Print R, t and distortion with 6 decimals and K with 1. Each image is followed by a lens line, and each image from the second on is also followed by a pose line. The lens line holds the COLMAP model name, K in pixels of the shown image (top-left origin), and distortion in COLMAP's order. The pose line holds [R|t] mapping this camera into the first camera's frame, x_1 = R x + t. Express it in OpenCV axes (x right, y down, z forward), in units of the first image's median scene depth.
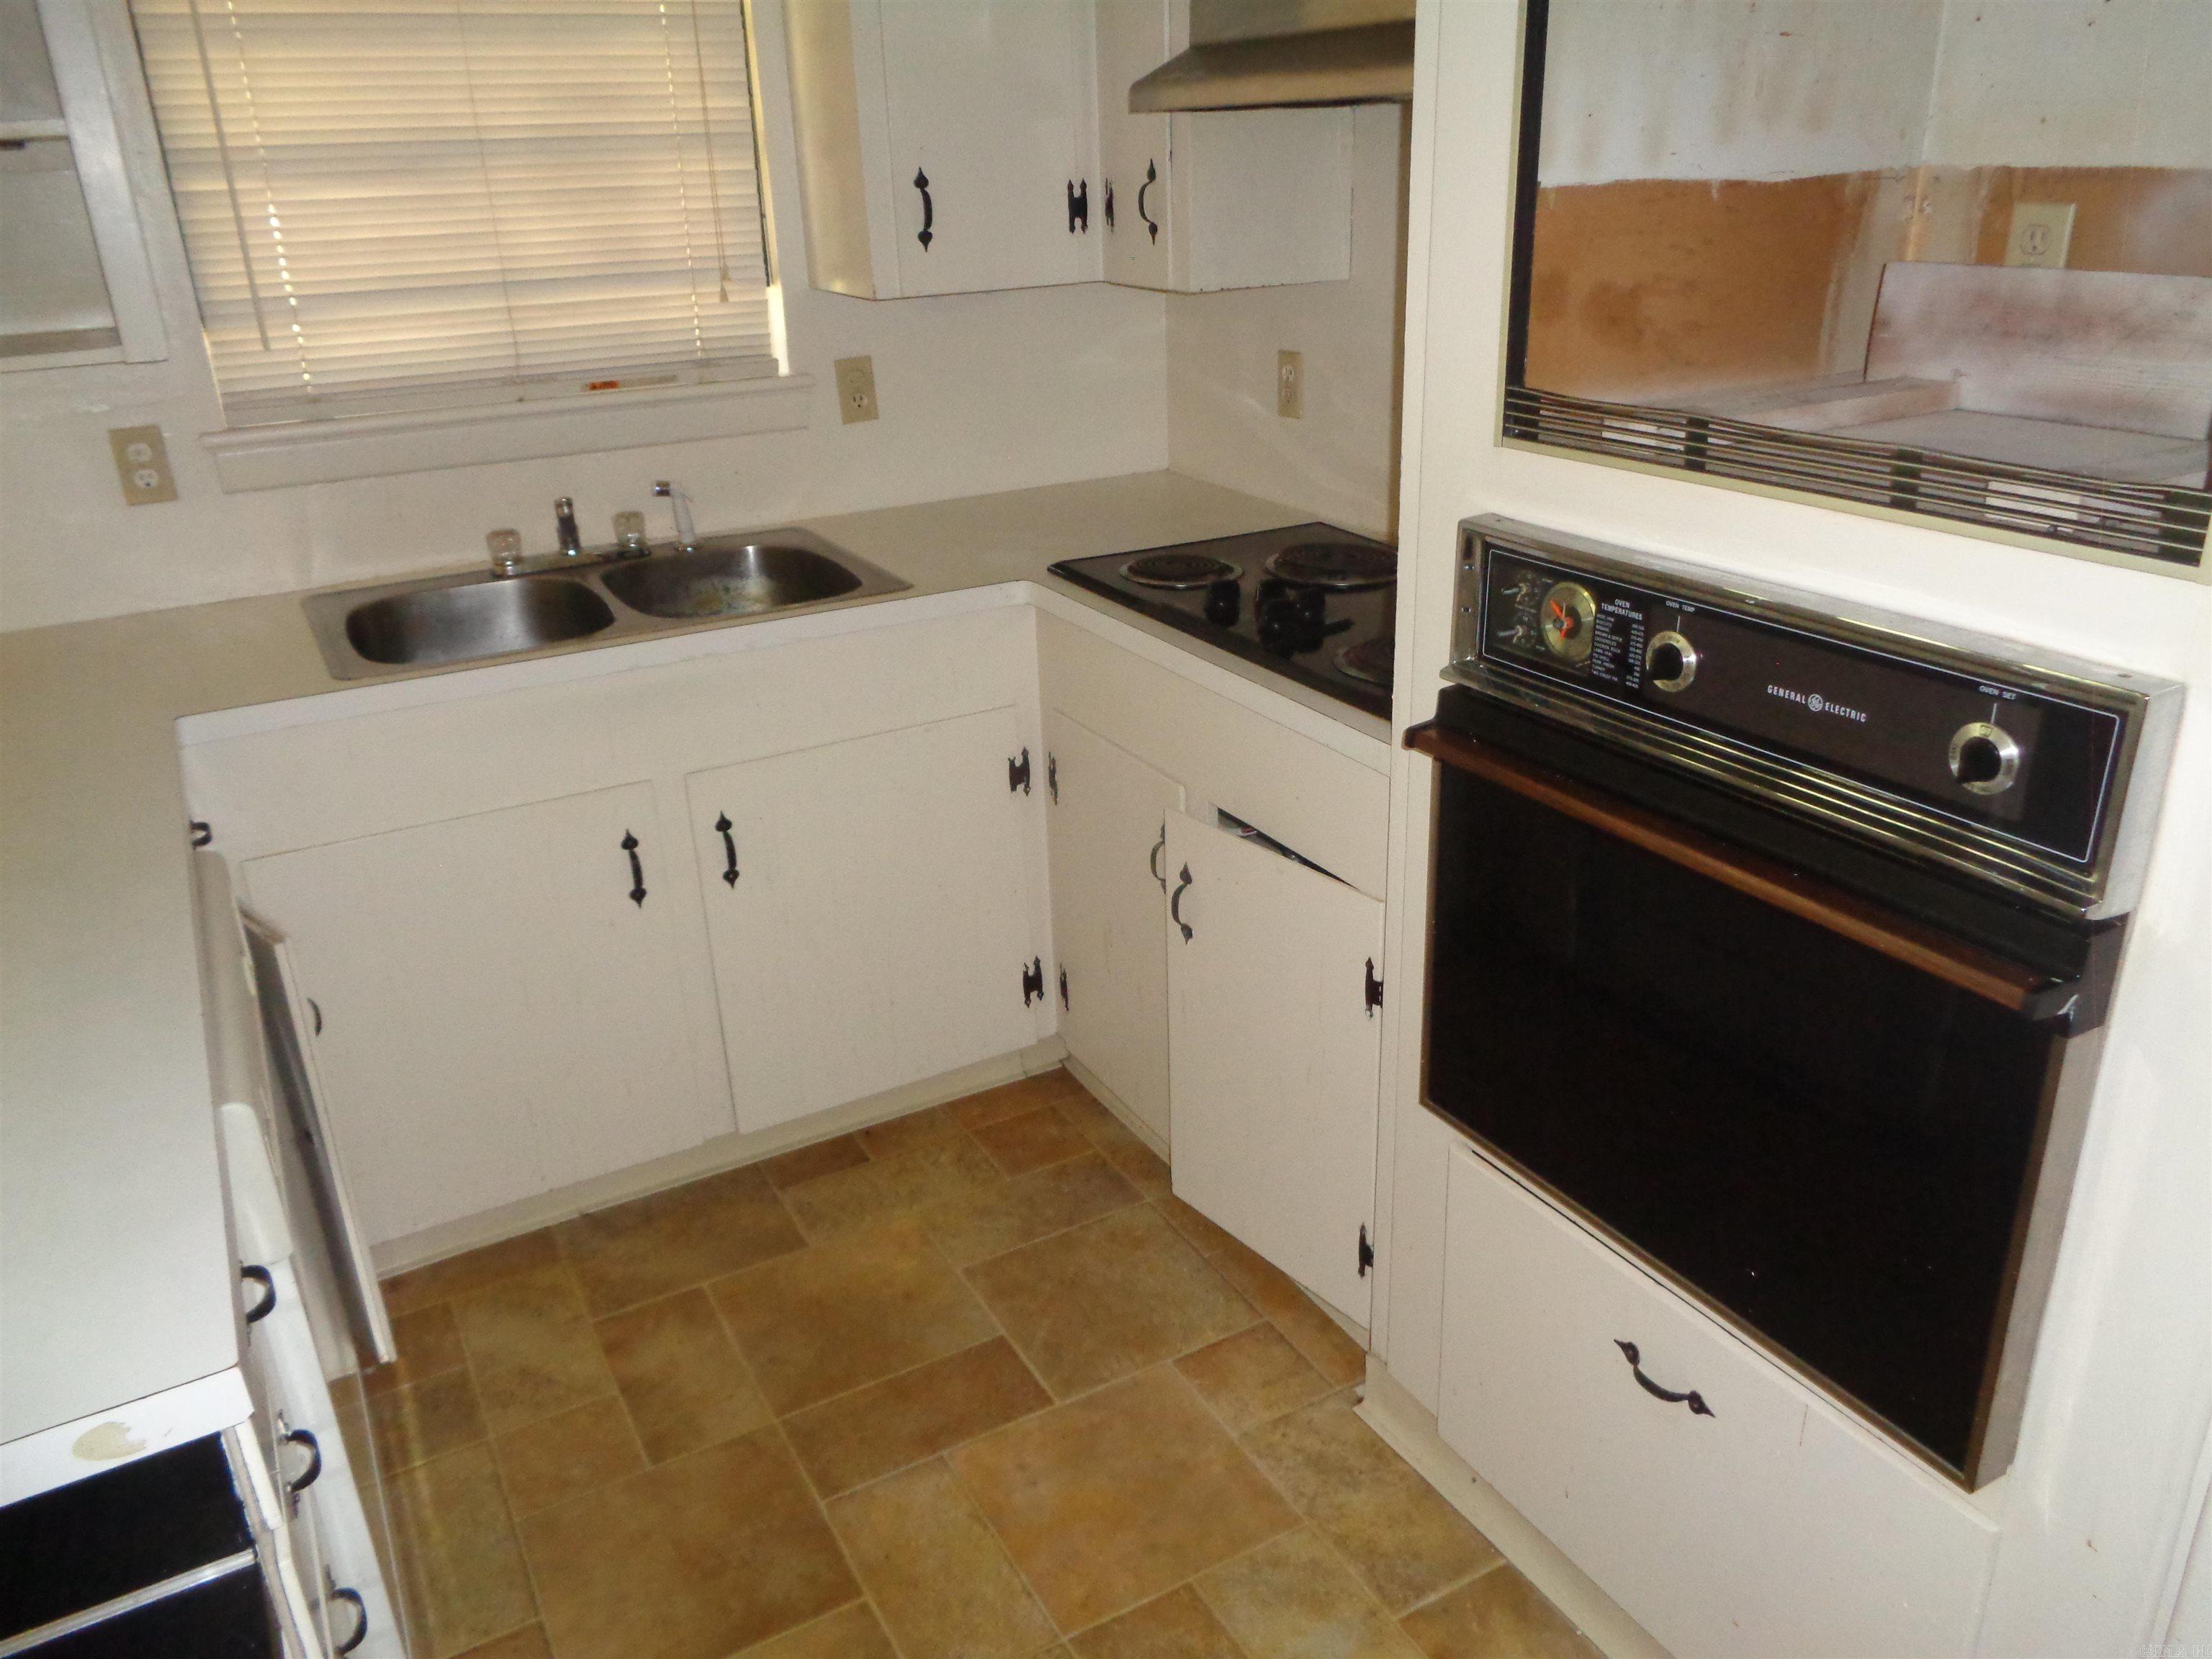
lens RADIAL K [[1662.0, 0, 1115.2], [0, 1662.0, 838.1], [0, 0, 1]] dist [-0.008114, 0.002909]
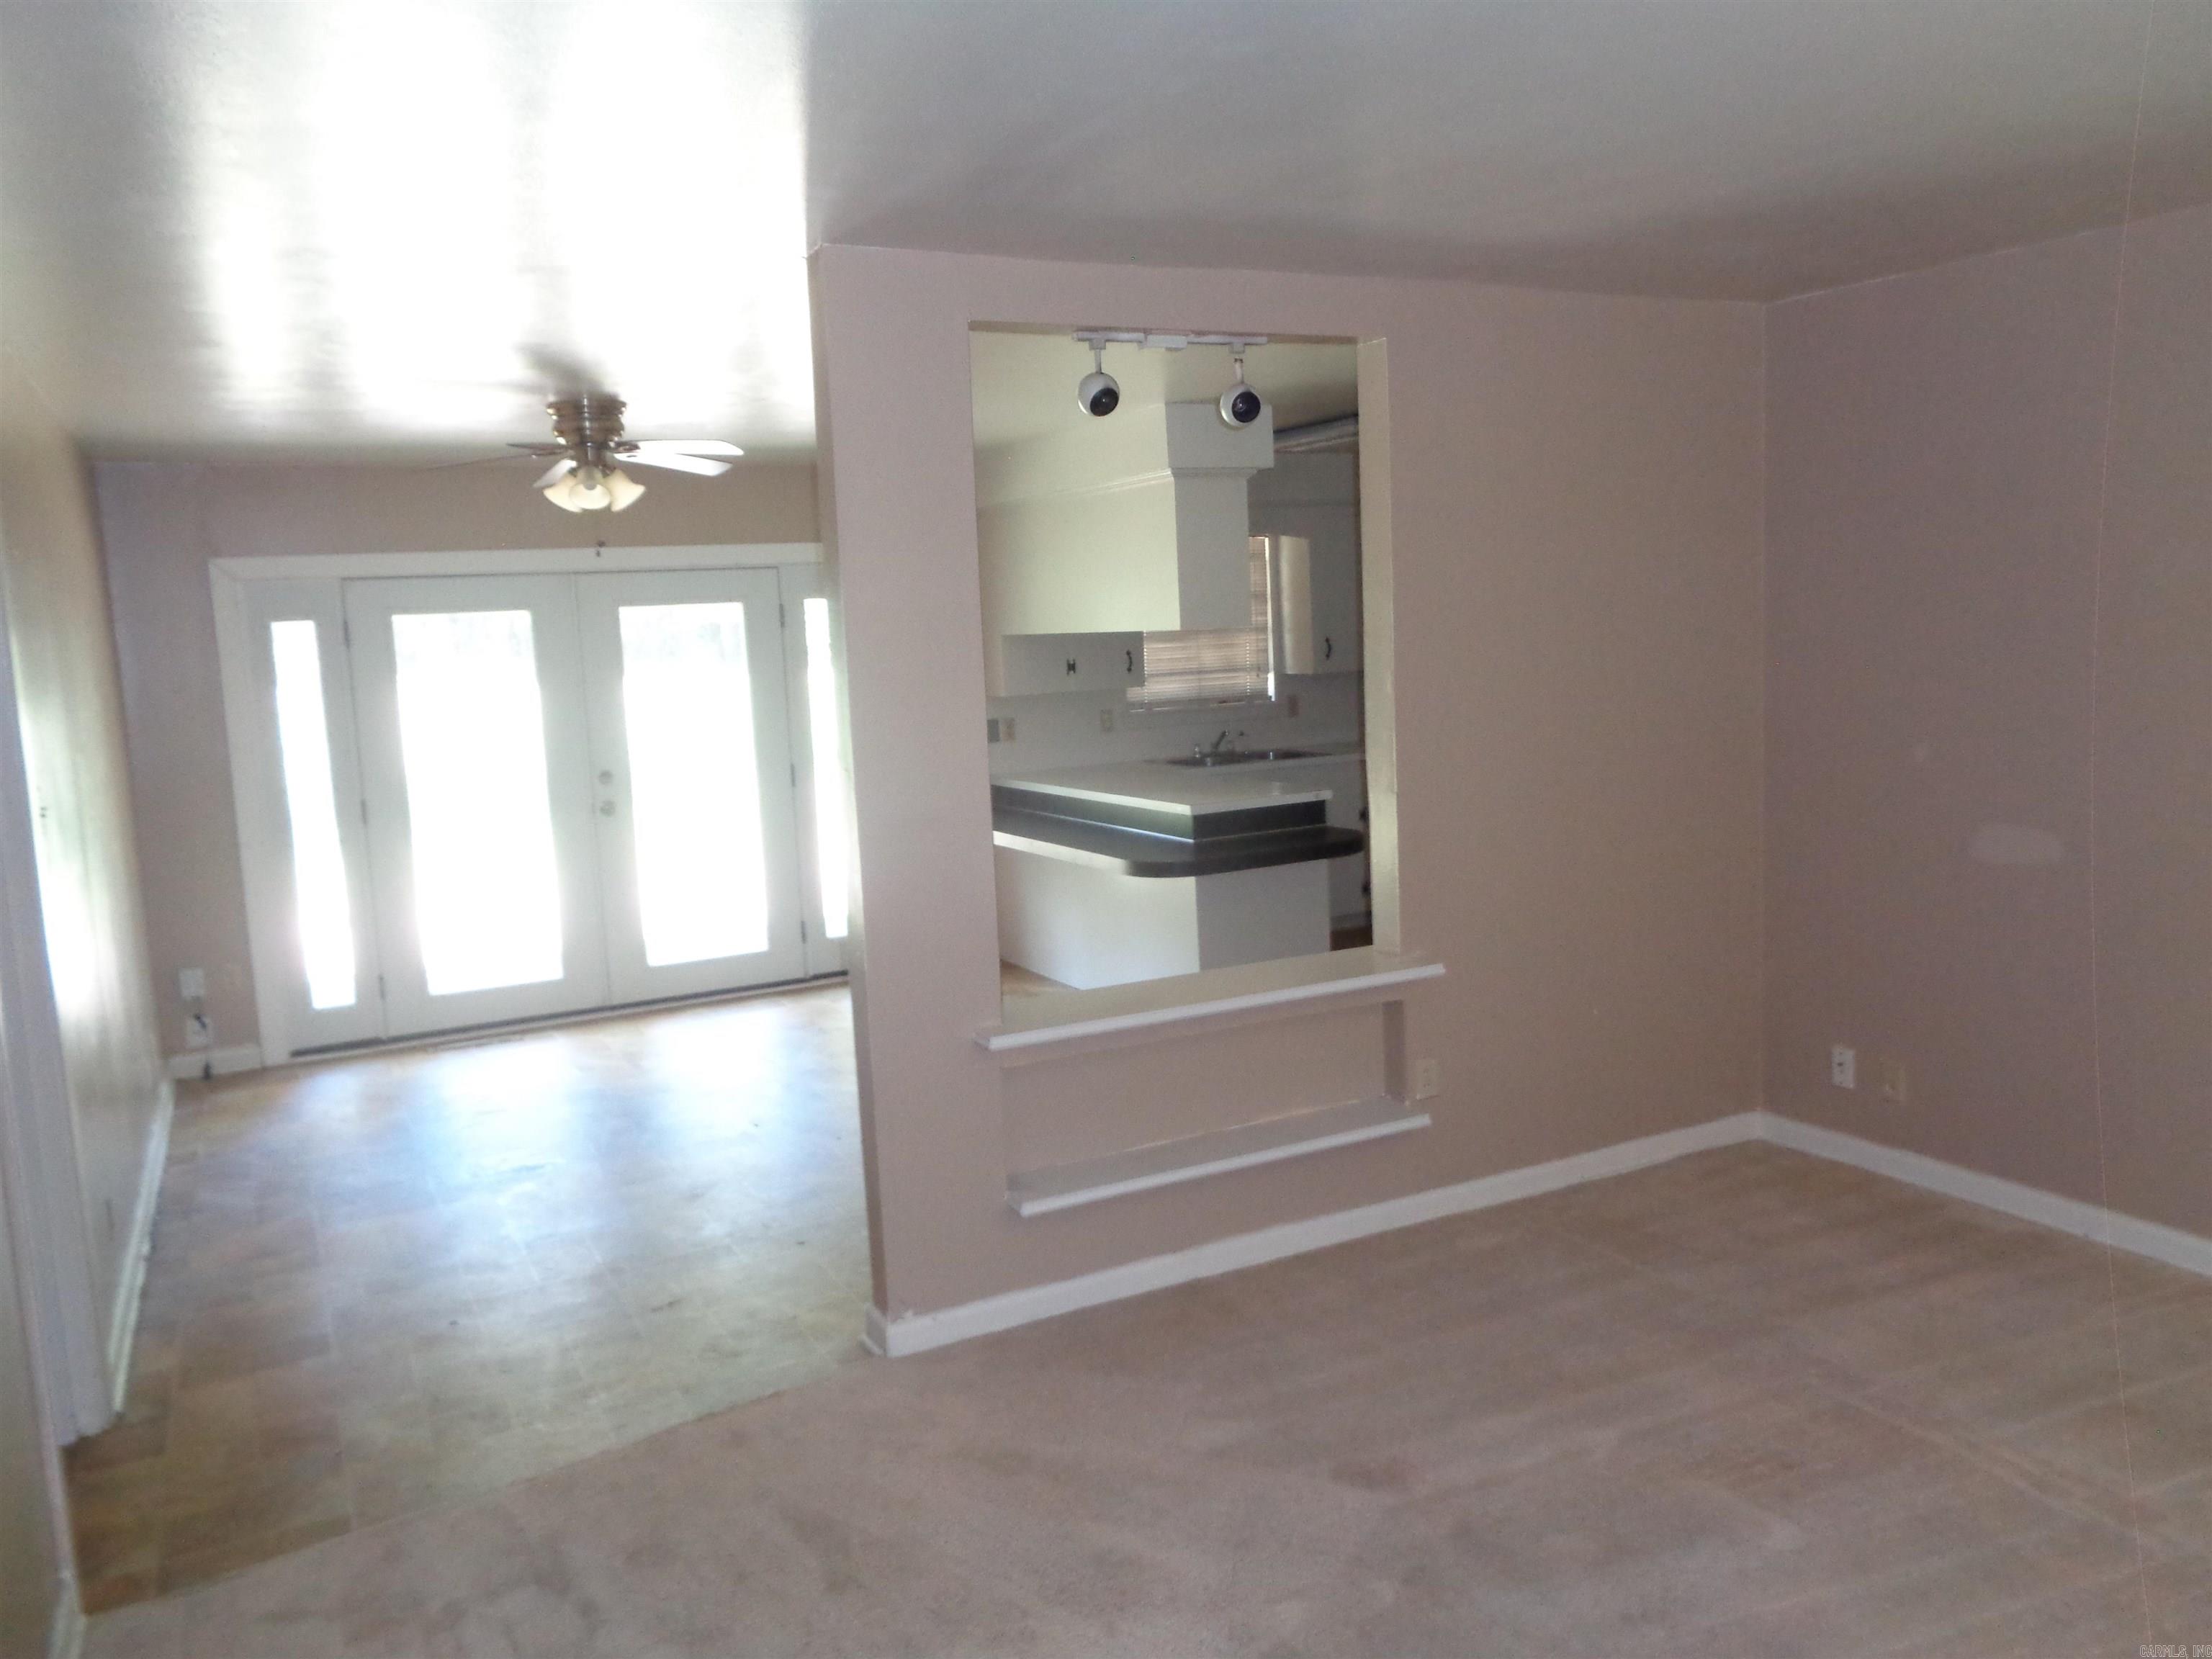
lens RADIAL K [[1662.0, 0, 1112.3], [0, 1662.0, 818.9], [0, 0, 1]] dist [-0.008114, 0.002909]
pose [[0.999517, -0.010195, -0.029358, -0.467379], [0.001651, 0.960753, -0.277402, 0.892602], [0.031034, 0.277219, 0.960305, -2.164901]]
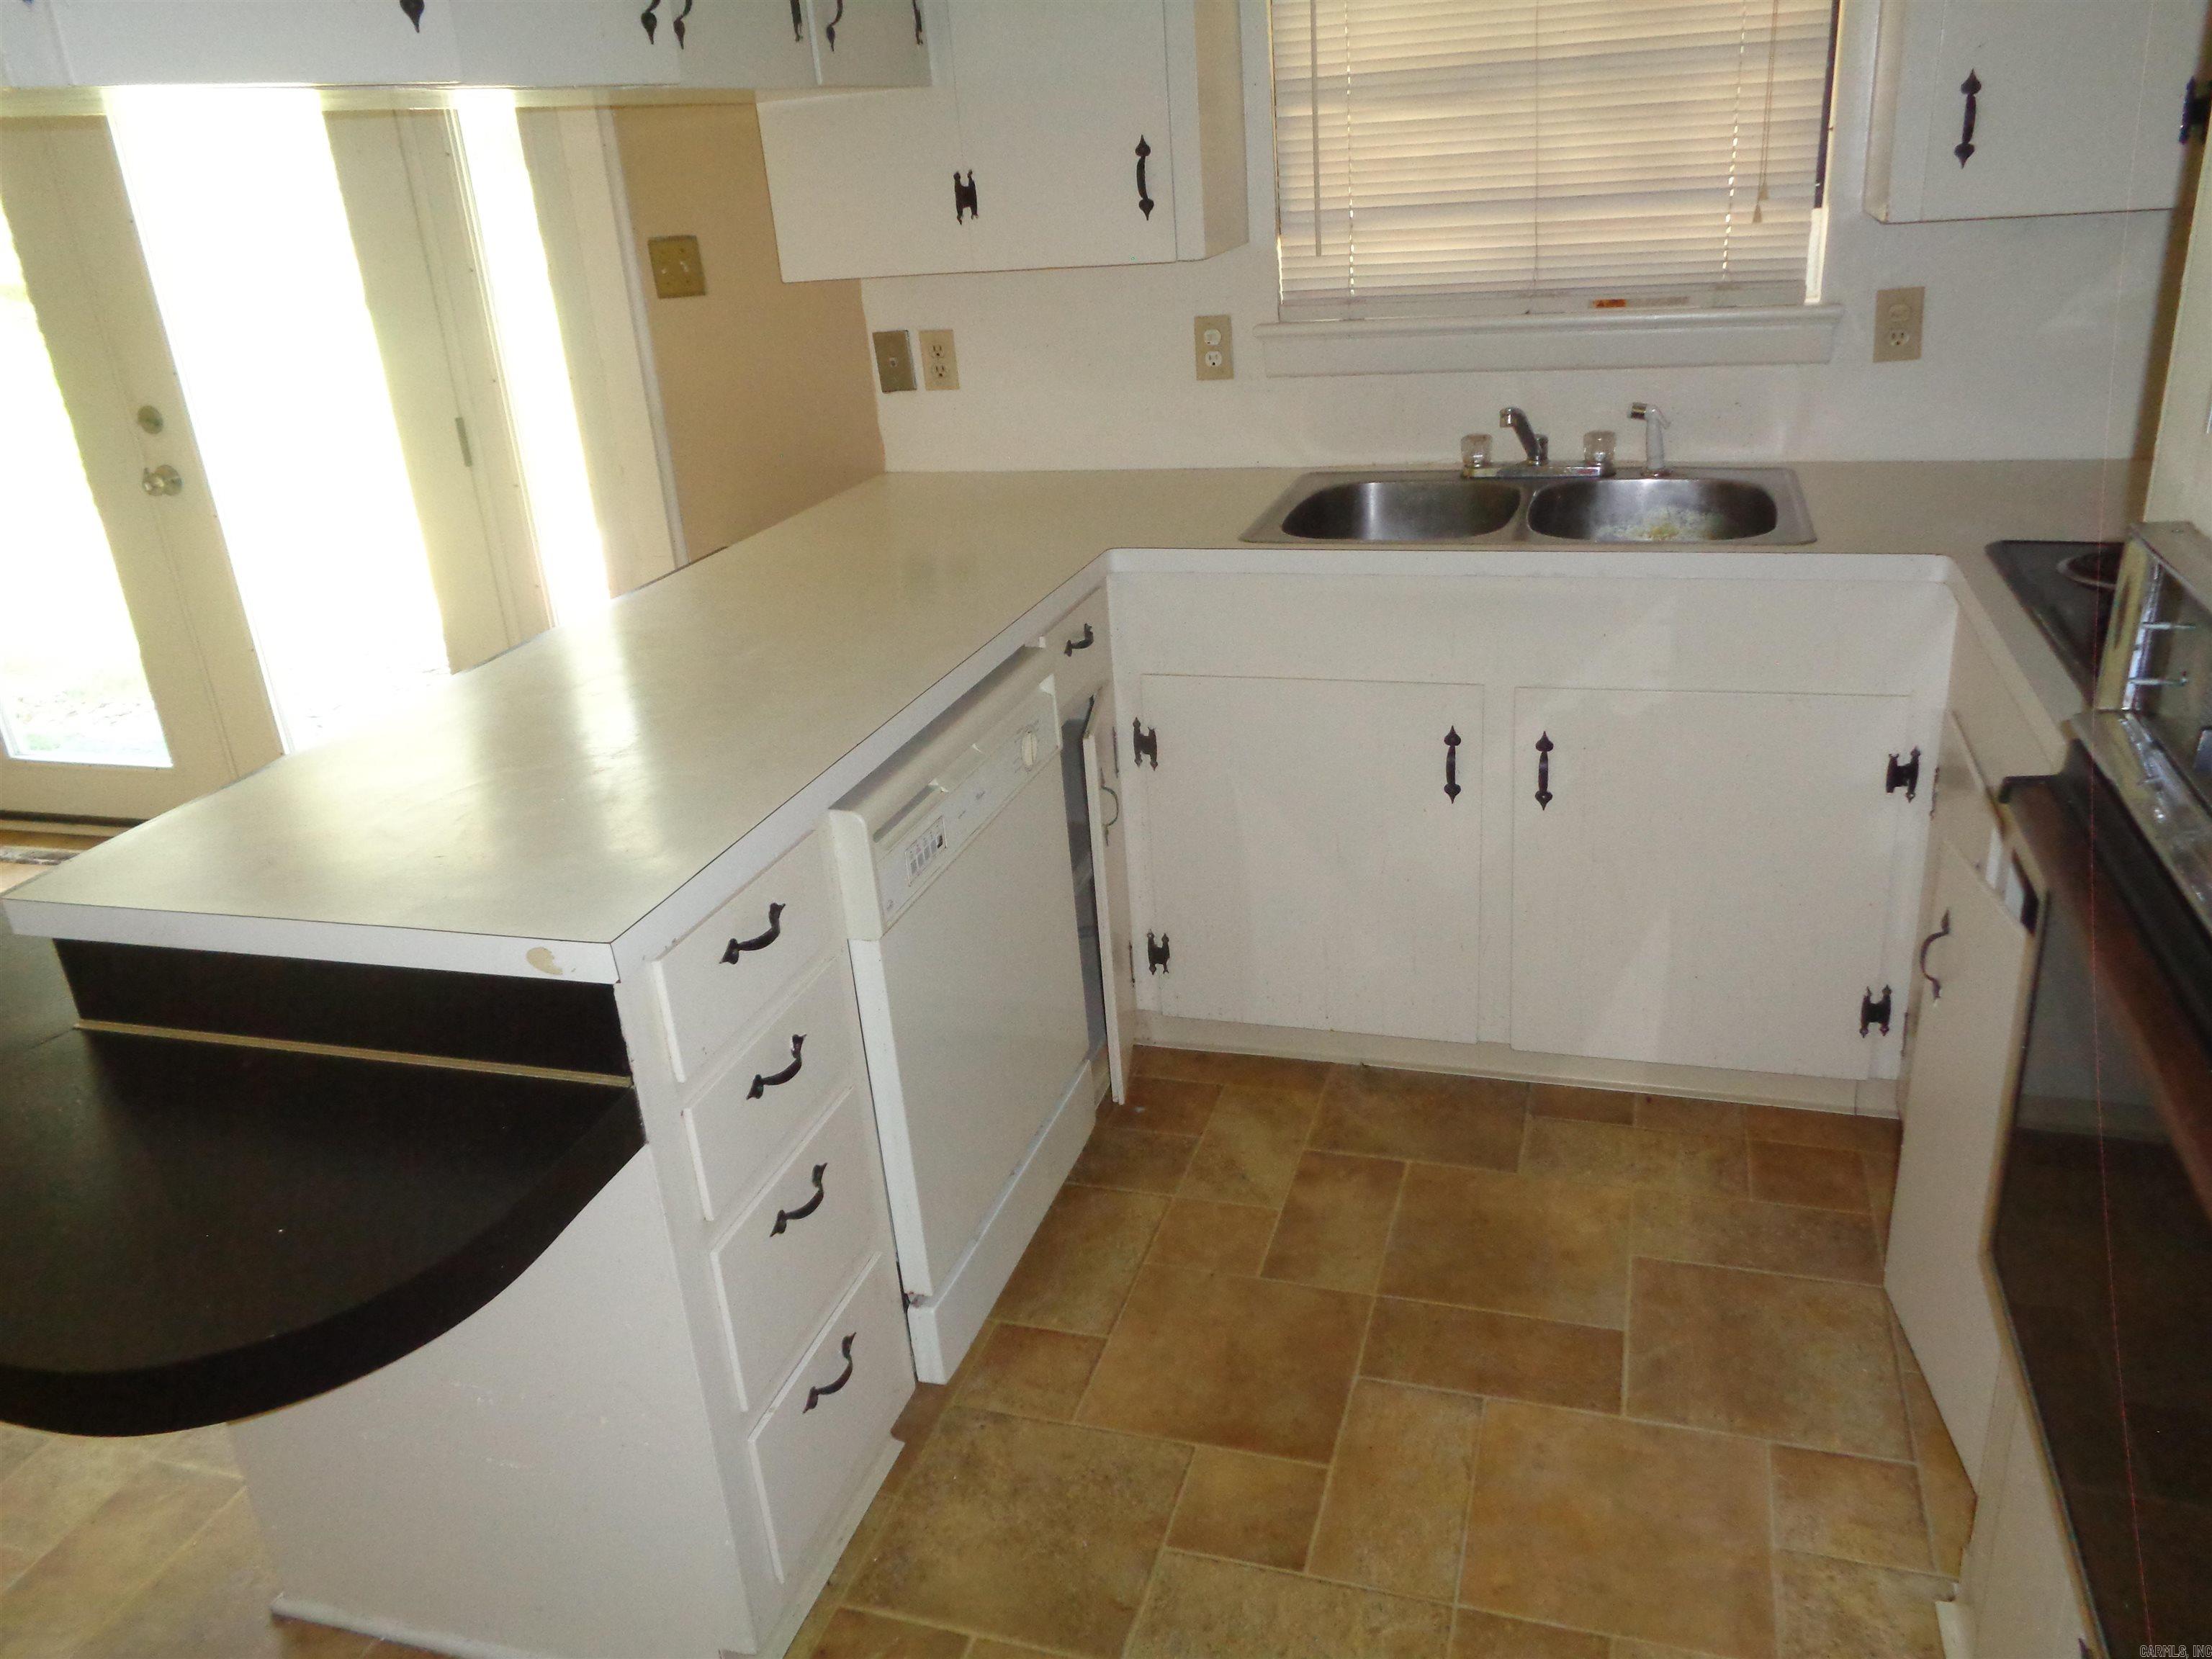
lens RADIAL K [[1662.0, 0, 1110.4], [0, 1662.0, 841.8], [0, 0, 1]] dist [-0.008114, 0.002909]
pose [[0.682626, 0.271906, -0.678298, 0.281085], [-0.240729, 0.960061, 0.142590, -0.031477], [0.689979, 0.065950, 0.720819, 0.091139]]
